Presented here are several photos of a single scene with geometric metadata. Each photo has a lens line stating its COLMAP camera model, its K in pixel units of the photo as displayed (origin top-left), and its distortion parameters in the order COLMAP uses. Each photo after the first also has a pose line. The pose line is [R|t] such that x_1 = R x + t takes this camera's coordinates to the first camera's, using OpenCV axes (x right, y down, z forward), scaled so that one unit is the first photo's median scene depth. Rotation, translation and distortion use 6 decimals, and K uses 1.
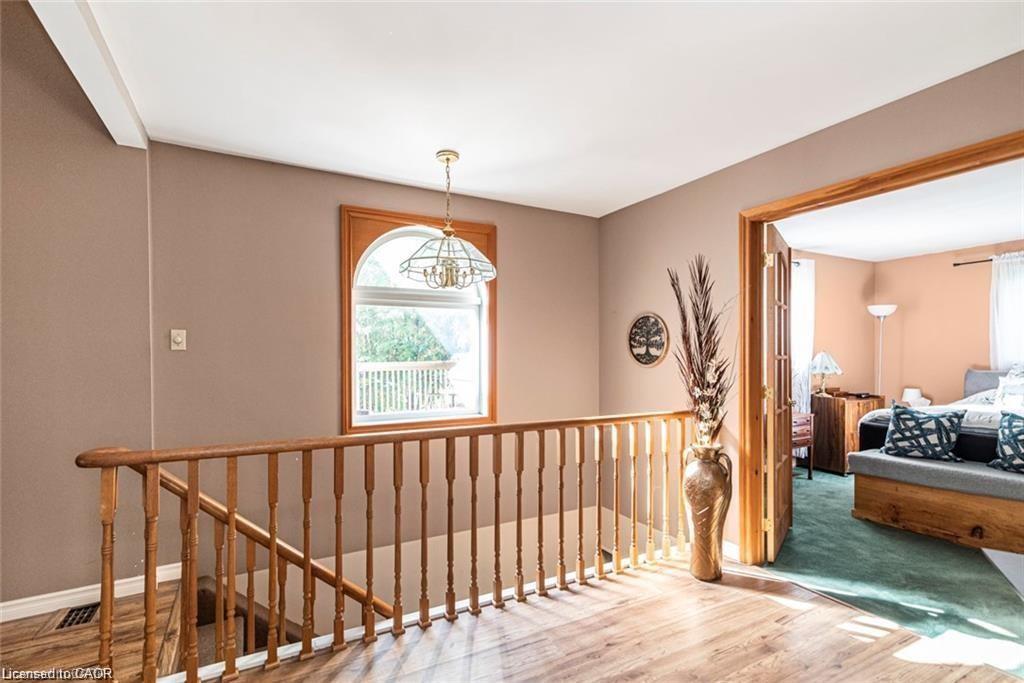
lens RADIAL K [[472.5, 0, 508.4], [0, 472.5, 365.6], [0, 0, 1]] dist [0.000676, 0.000028]
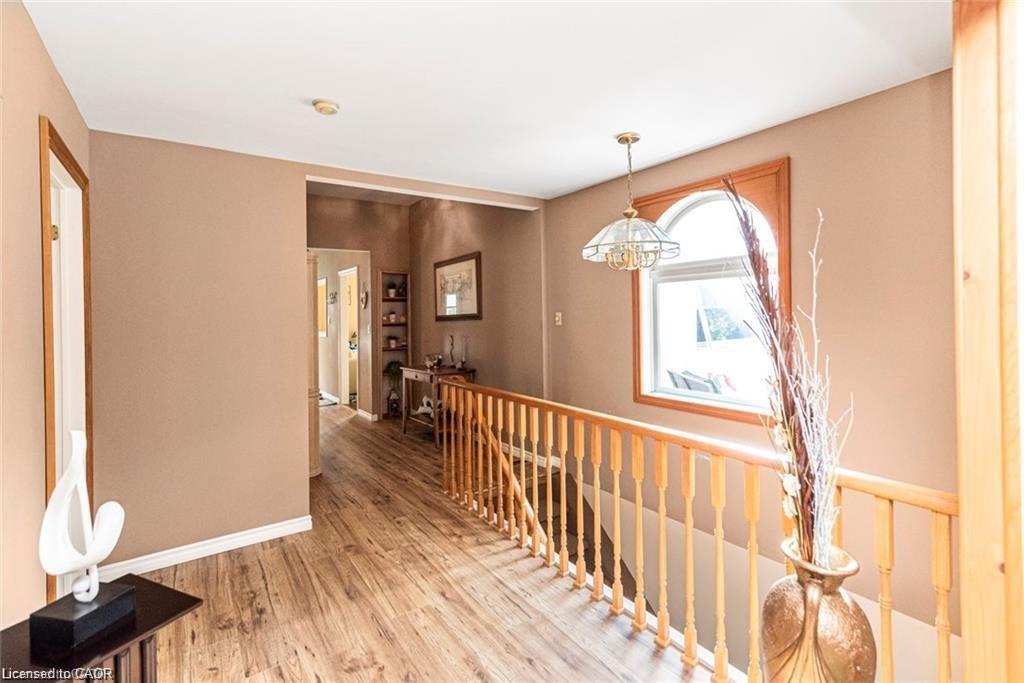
lens RADIAL K [[470.9, 0, 508.5], [0, 470.9, 314.6], [0, 0, 1]] dist [0.001204, 0.000030]
pose [[0.113801, 0.003745, -0.993497, 0.918312], [0.004713, 0.999980, 0.004310, -0.081385], [0.993492, -0.005173, 0.113781, 0.691438]]
